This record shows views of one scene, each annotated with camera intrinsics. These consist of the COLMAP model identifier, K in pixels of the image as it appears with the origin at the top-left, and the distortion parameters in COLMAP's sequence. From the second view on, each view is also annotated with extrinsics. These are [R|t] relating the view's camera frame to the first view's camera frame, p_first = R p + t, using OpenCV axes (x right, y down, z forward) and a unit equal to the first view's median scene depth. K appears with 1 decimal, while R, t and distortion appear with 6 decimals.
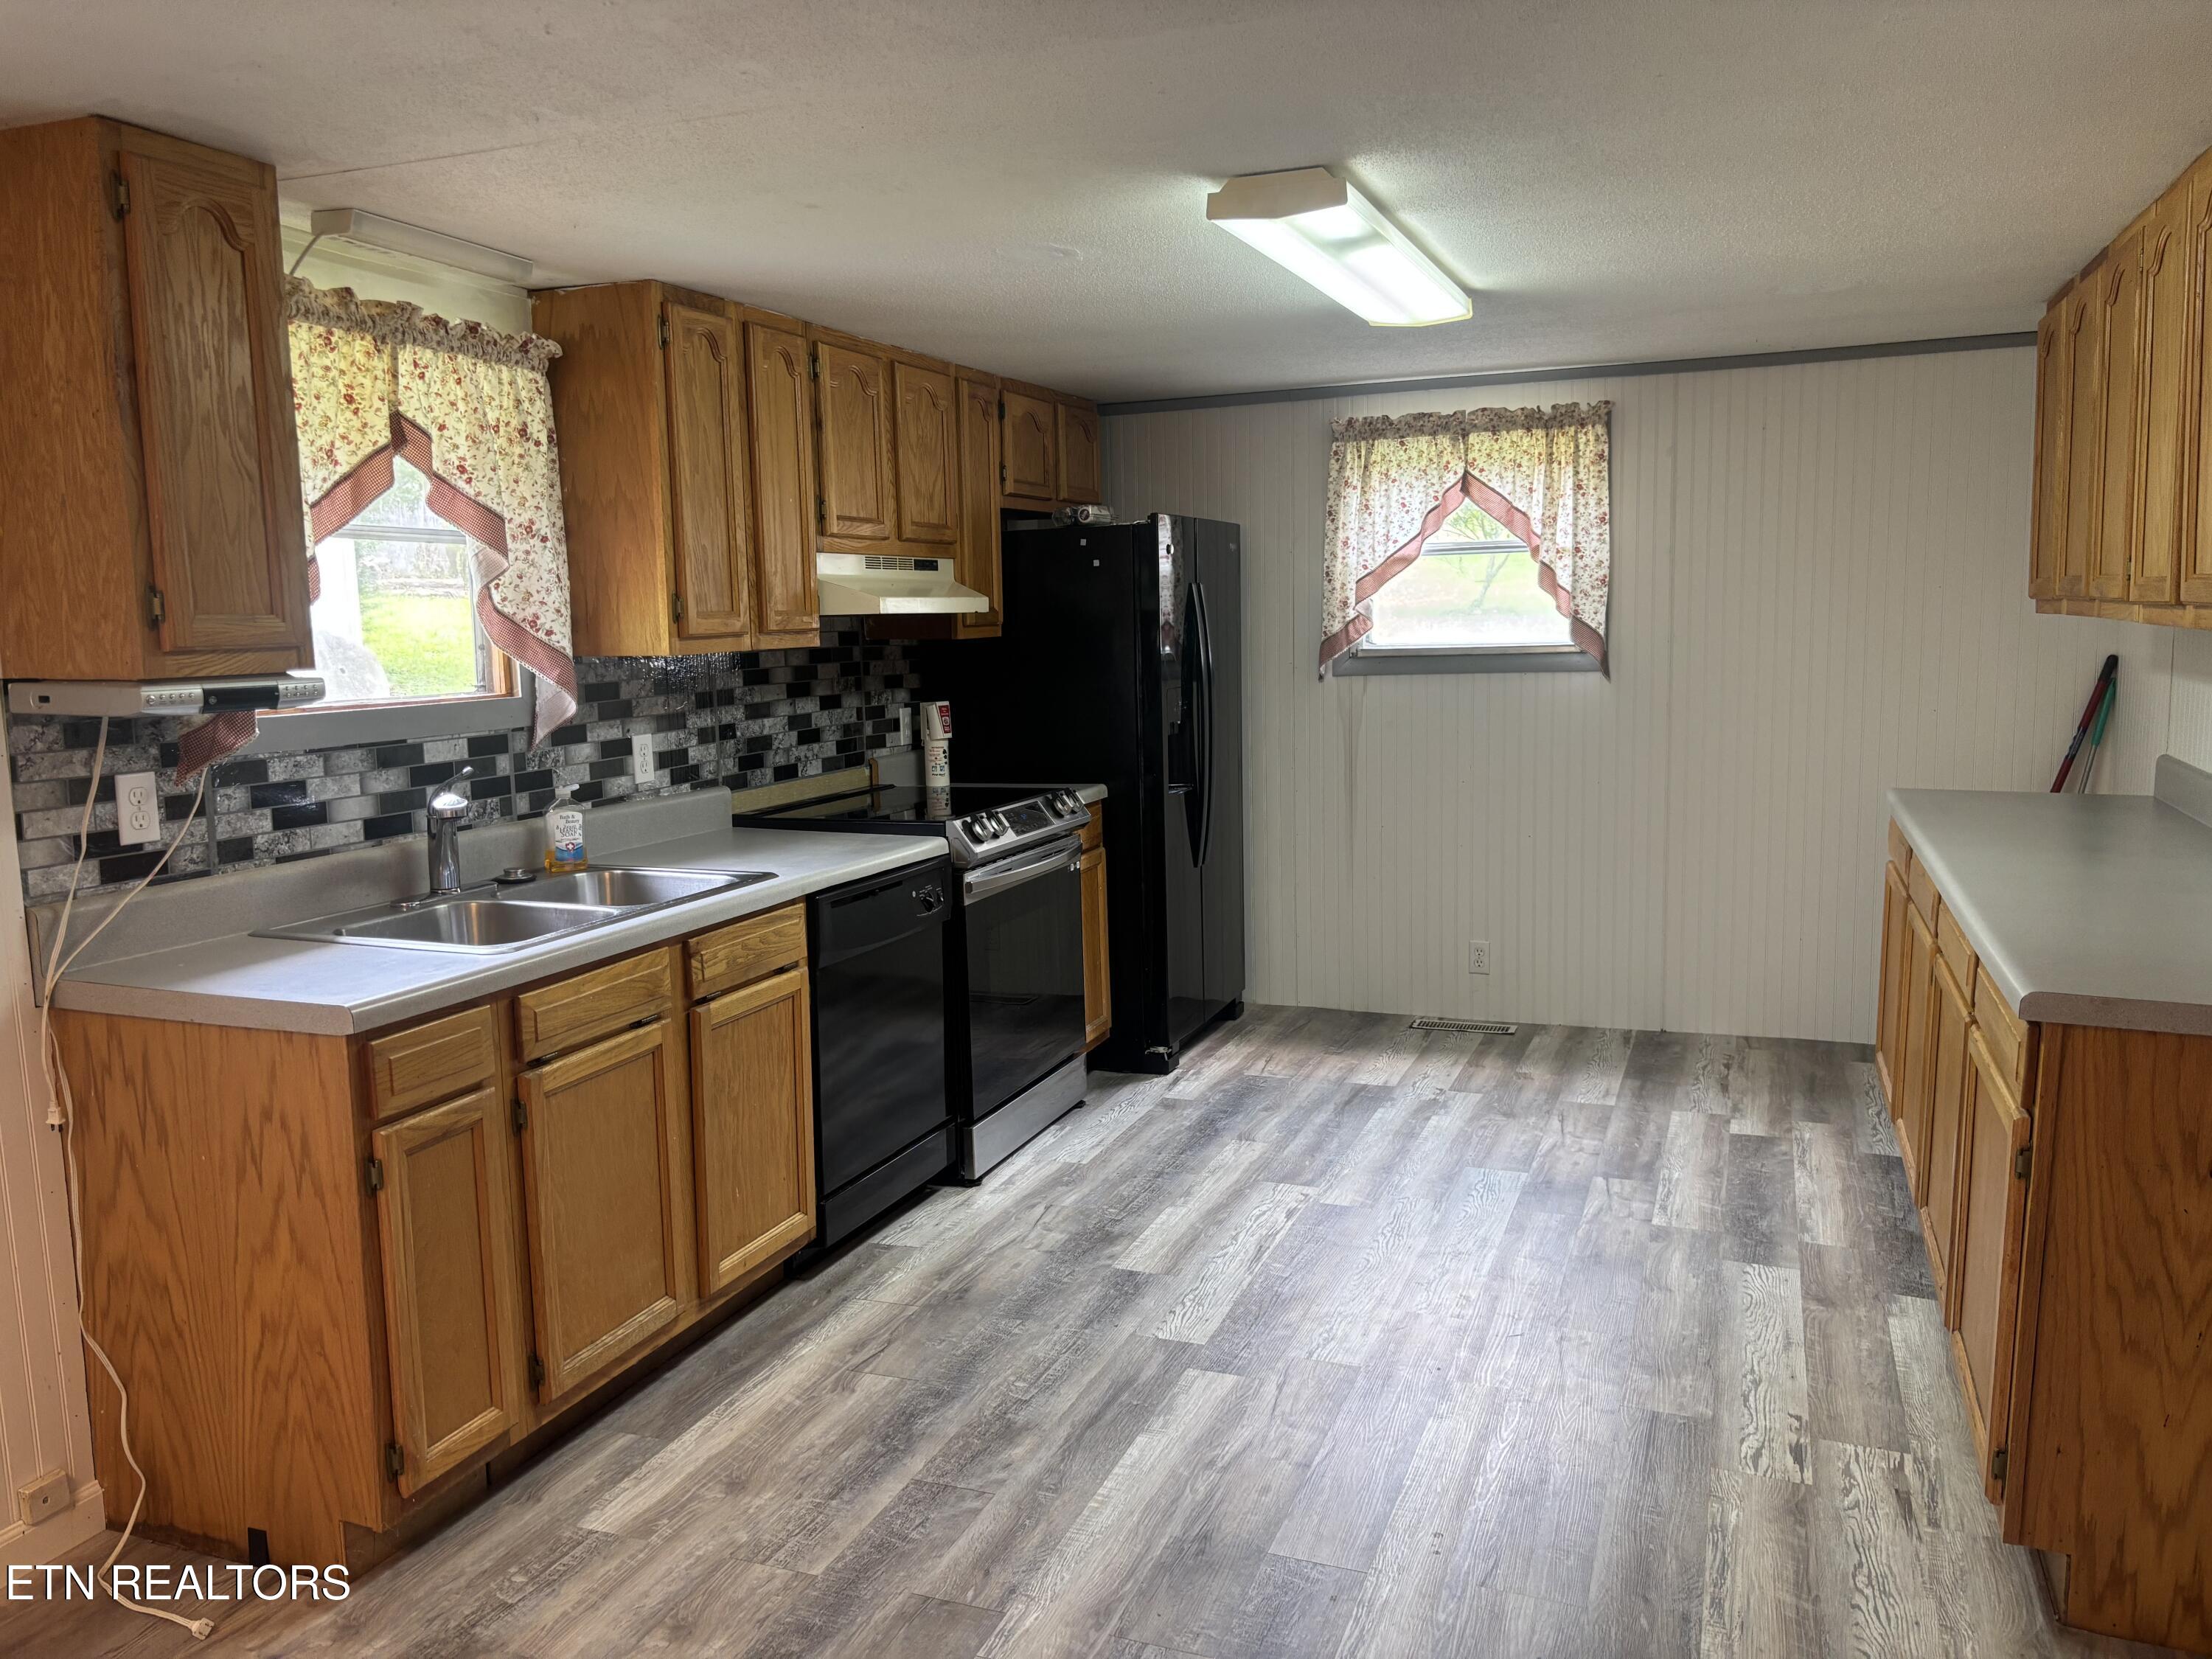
lens RADIAL K [[1690.0, 0, 1106.0], [0, 1690.0, 829.5], [0, 0, 1]] dist [0.037556, -0.050957]
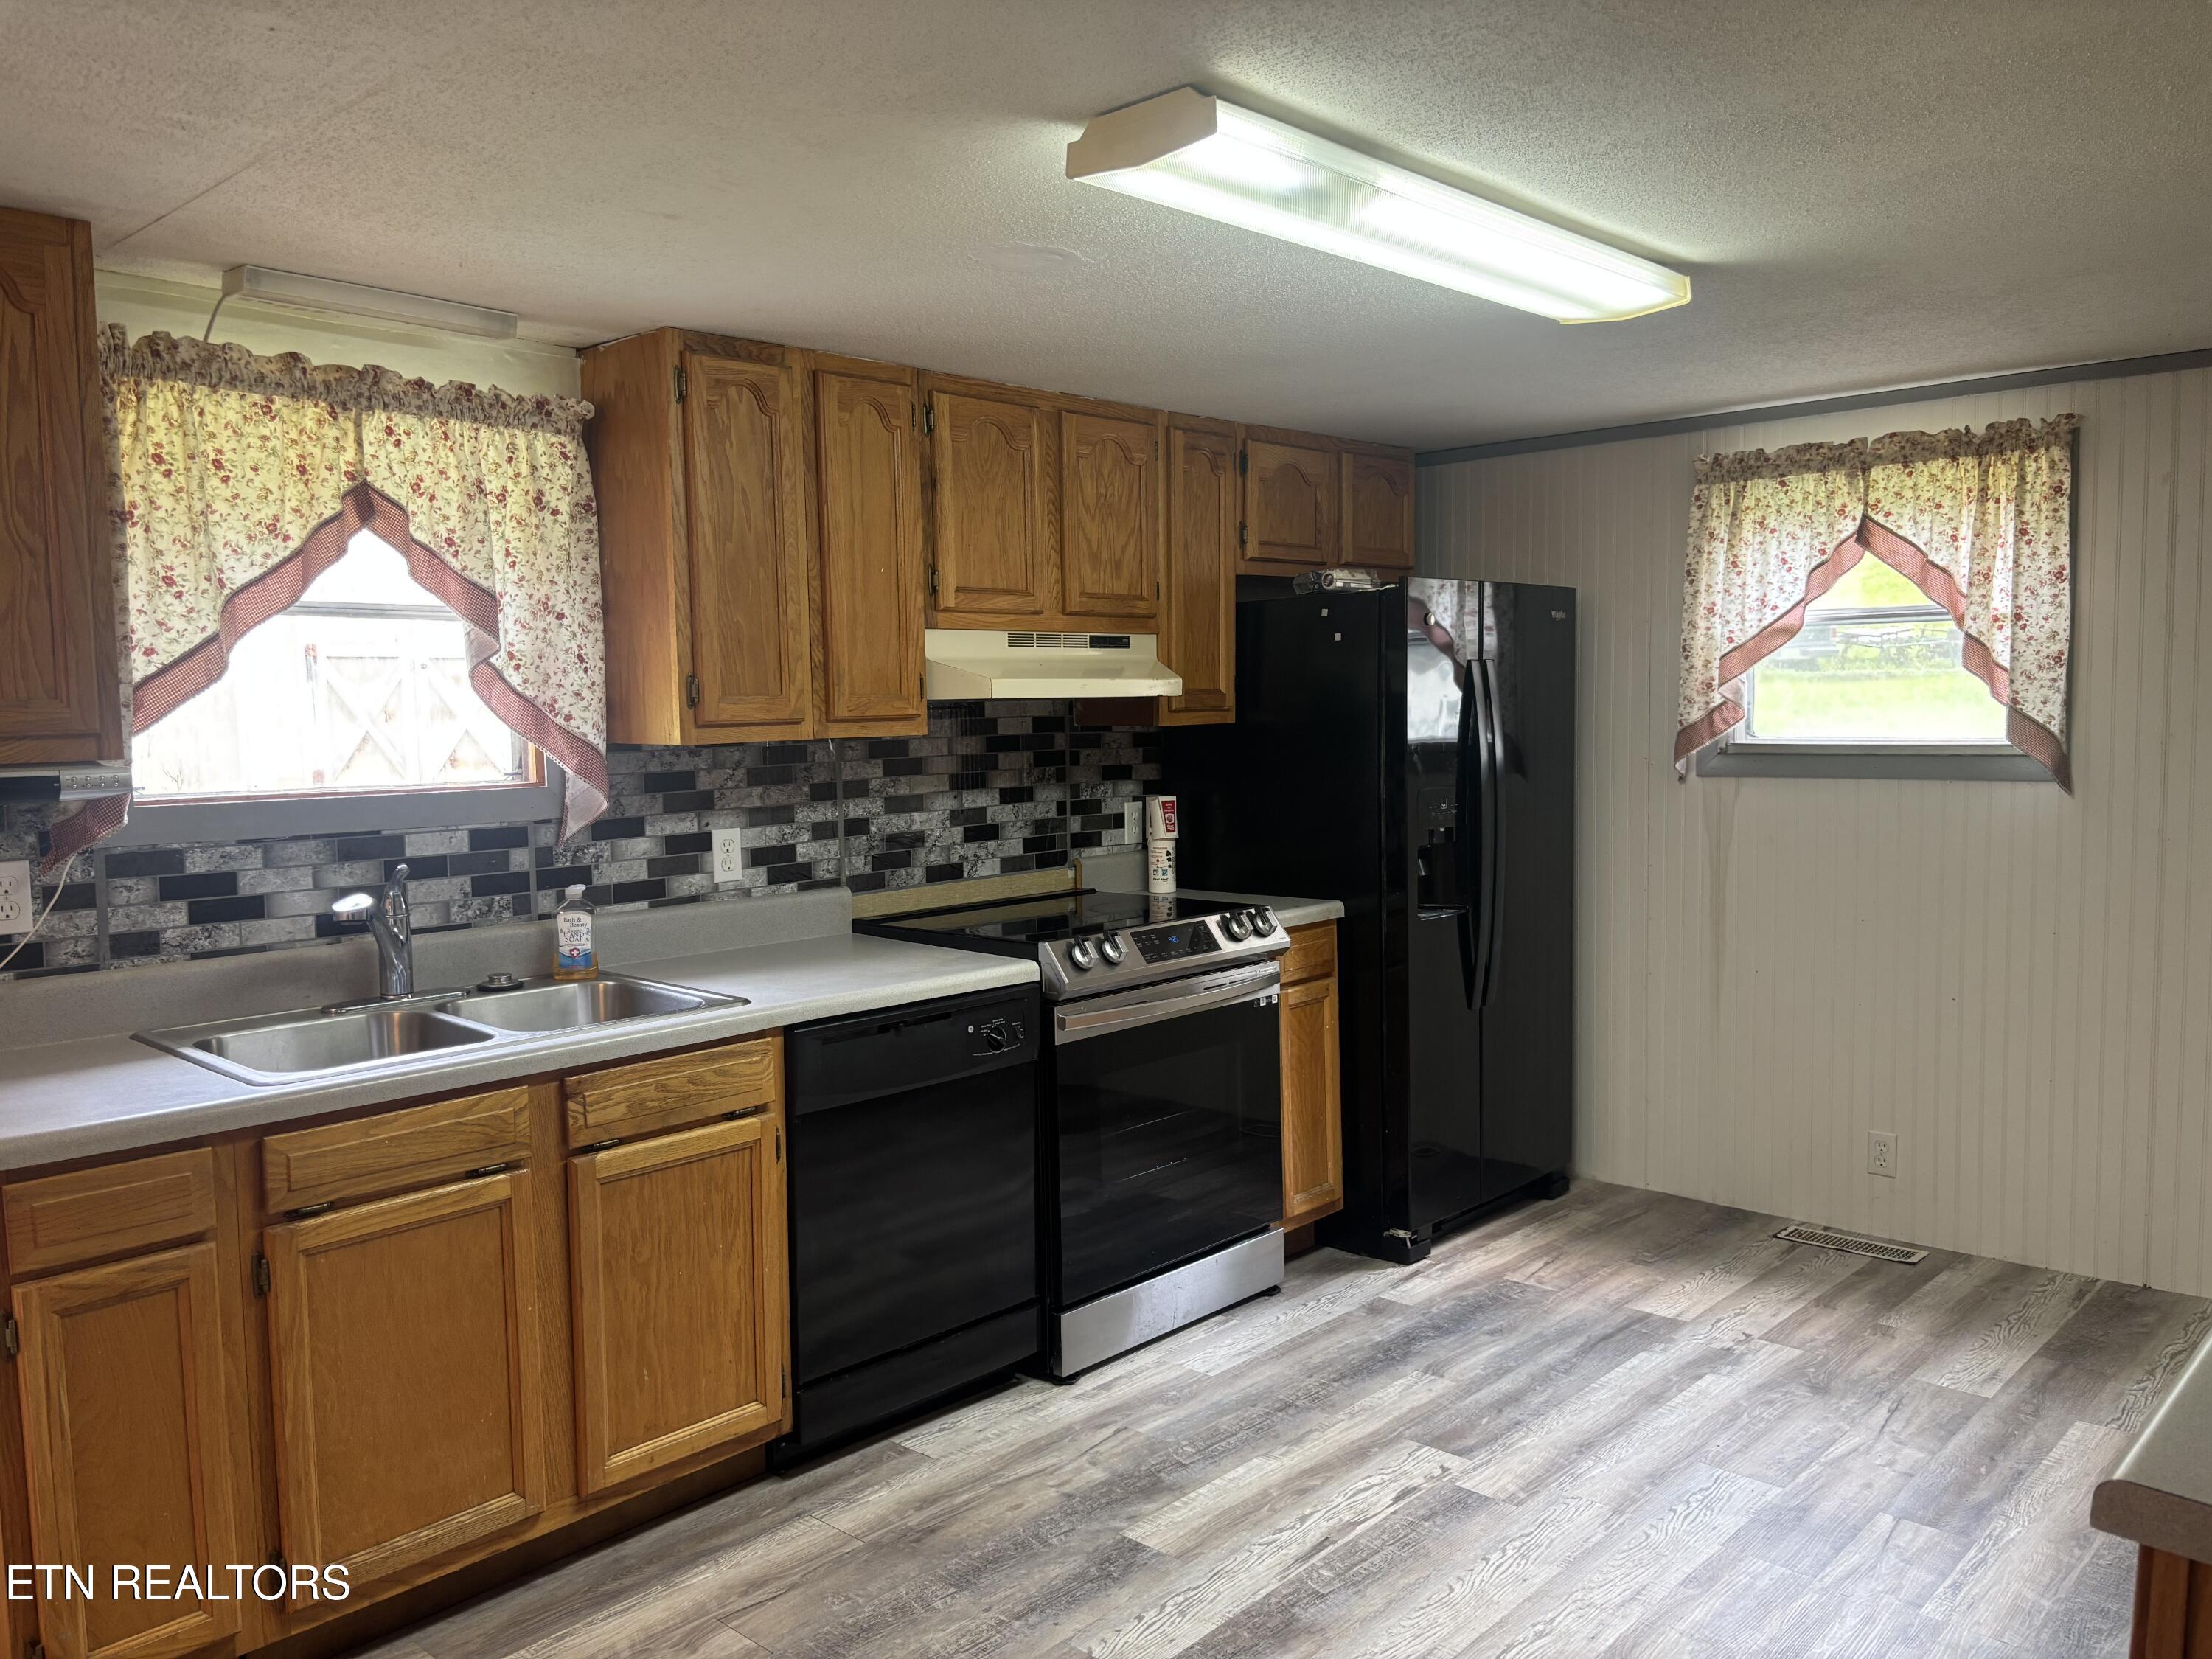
lens RADIAL K [[1690.0, 0, 1106.0], [0, 1690.0, 829.5], [0, 0, 1]] dist [0.037556, -0.050957]
pose [[0.928193, 0.037062, -0.370250, 0.271600], [-0.053175, 0.998026, -0.033403, -0.039000], [0.368281, 0.050692, 0.928332, 0.250472]]
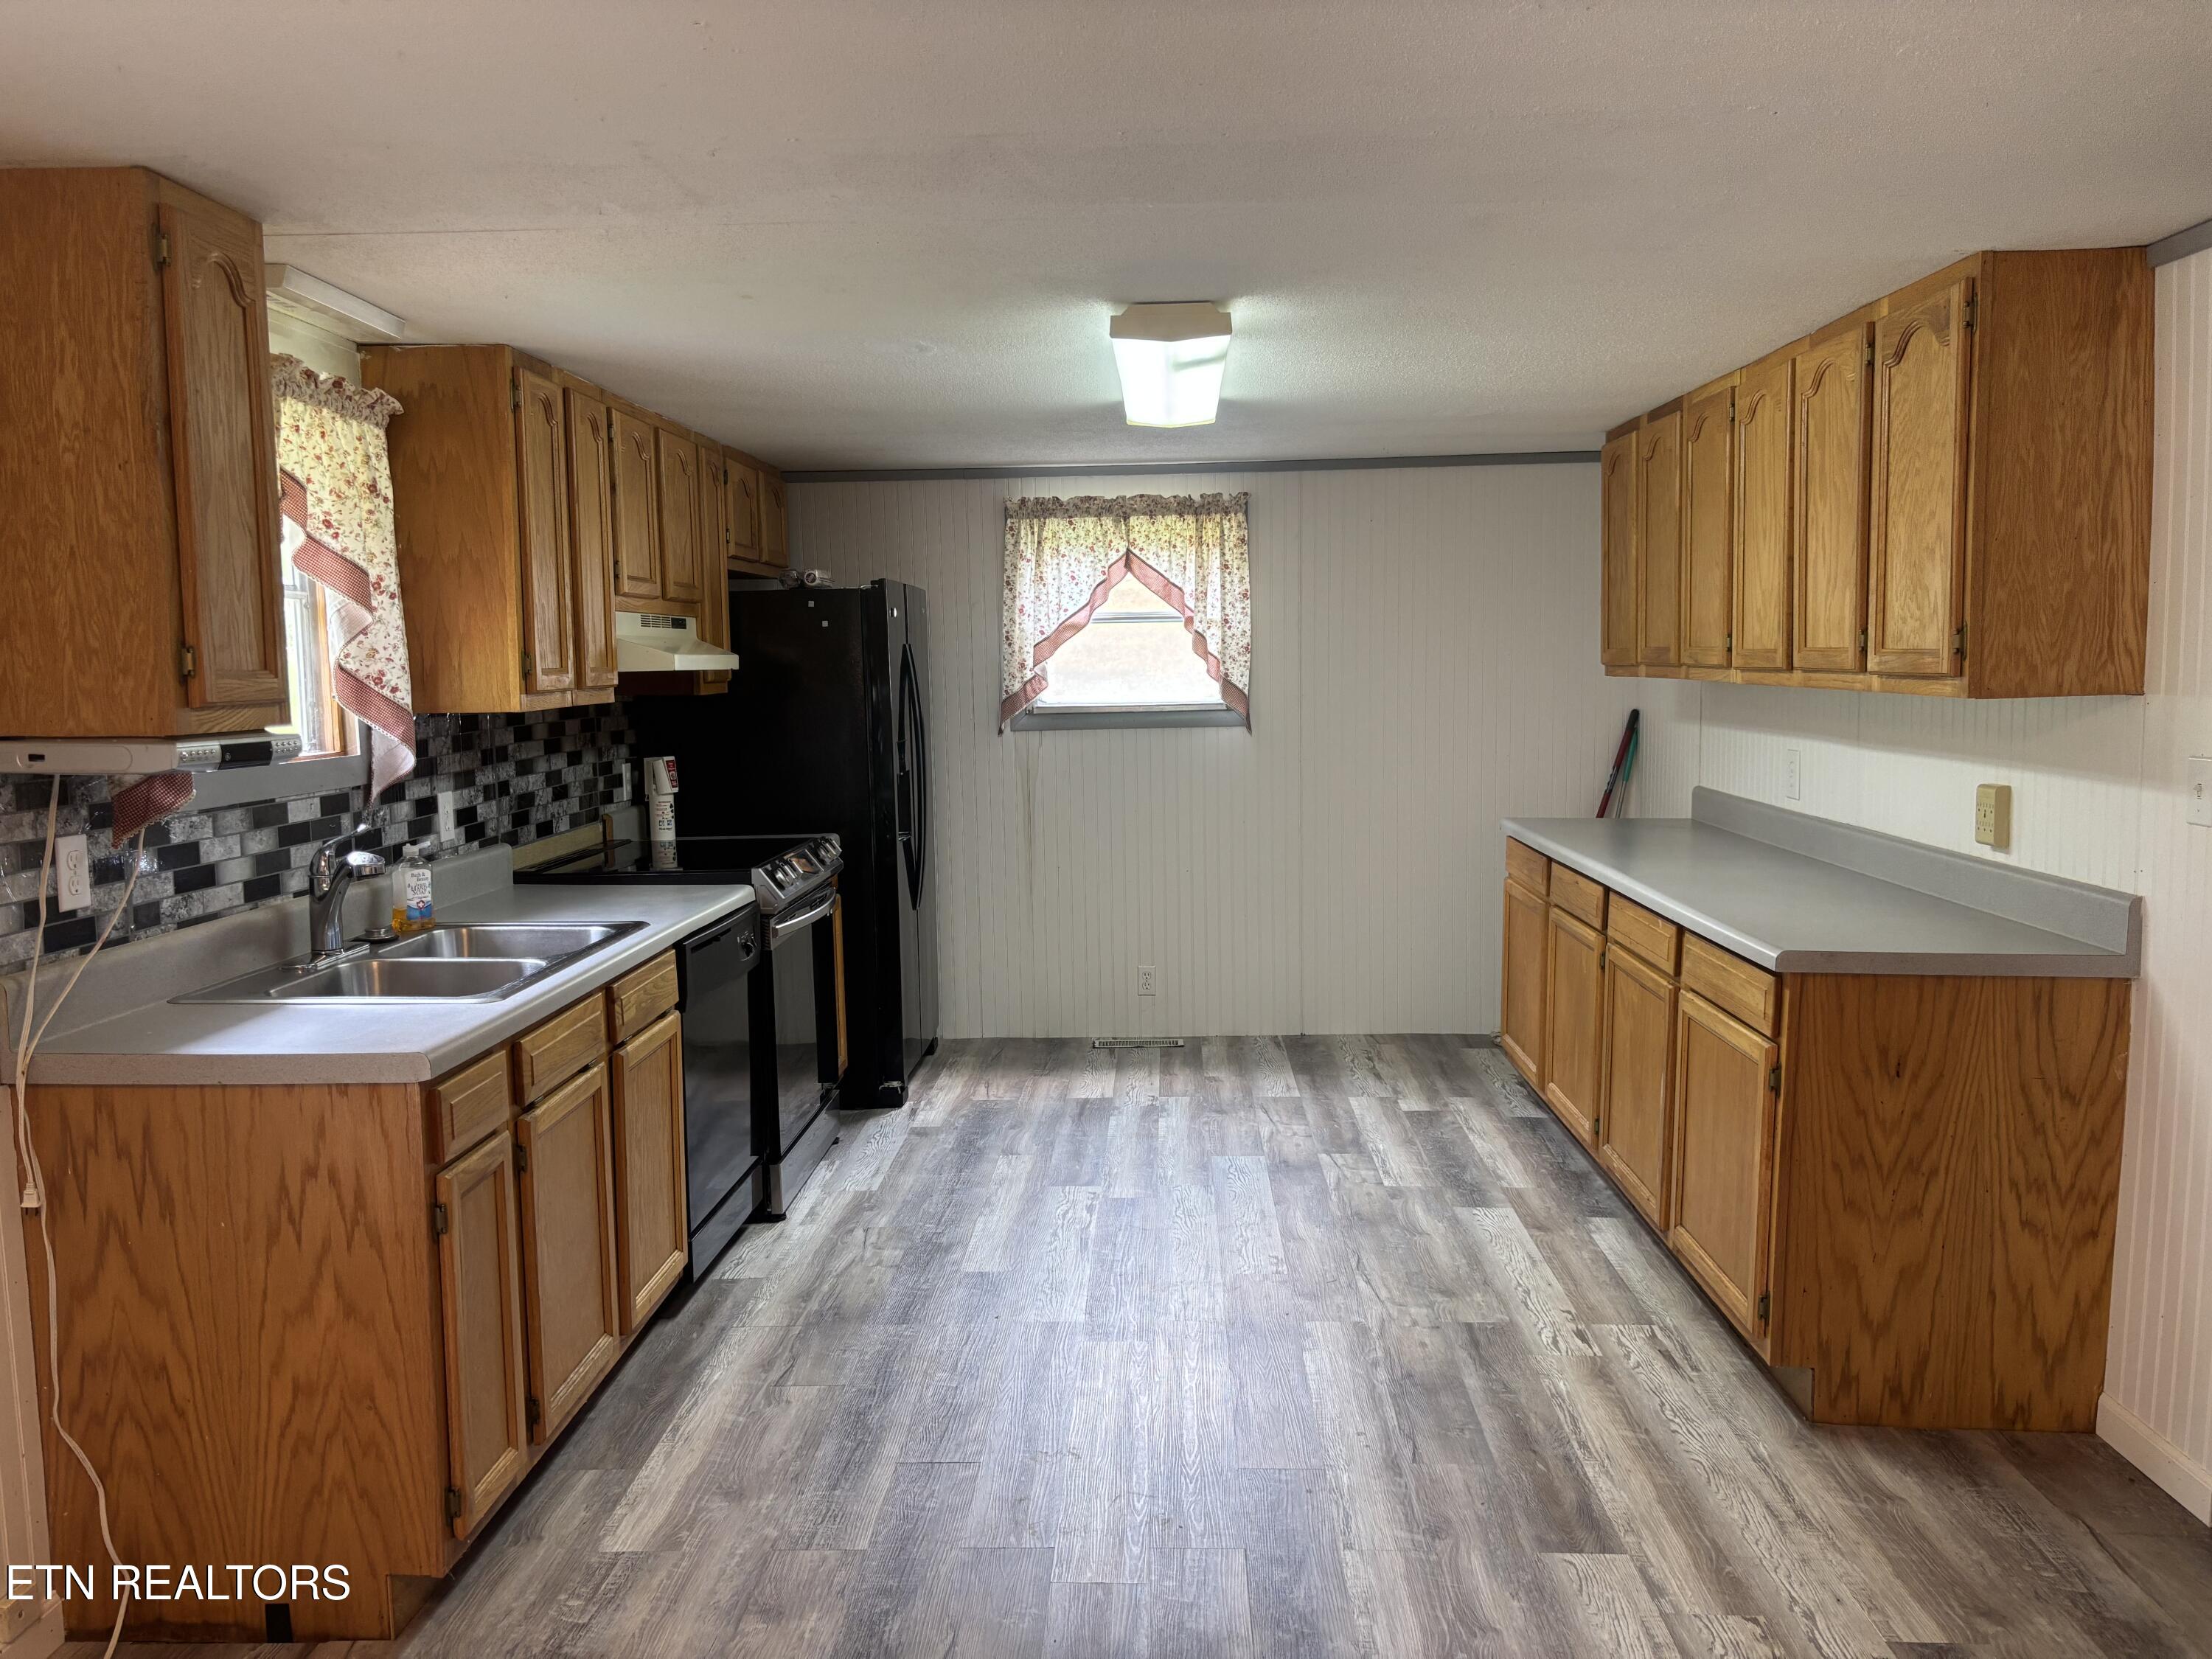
lens RADIAL K [[1680.8, 0, 1131.1], [0, 1680.8, 829.1], [0, 0, 1]] dist [0.073922, -0.098387]
pose [[0.941148, -0.026325, 0.336968, -0.249426], [0.038144, 0.998866, -0.028503, 0.009710], [-0.335836, 0.039679, 0.941084, -0.071022]]
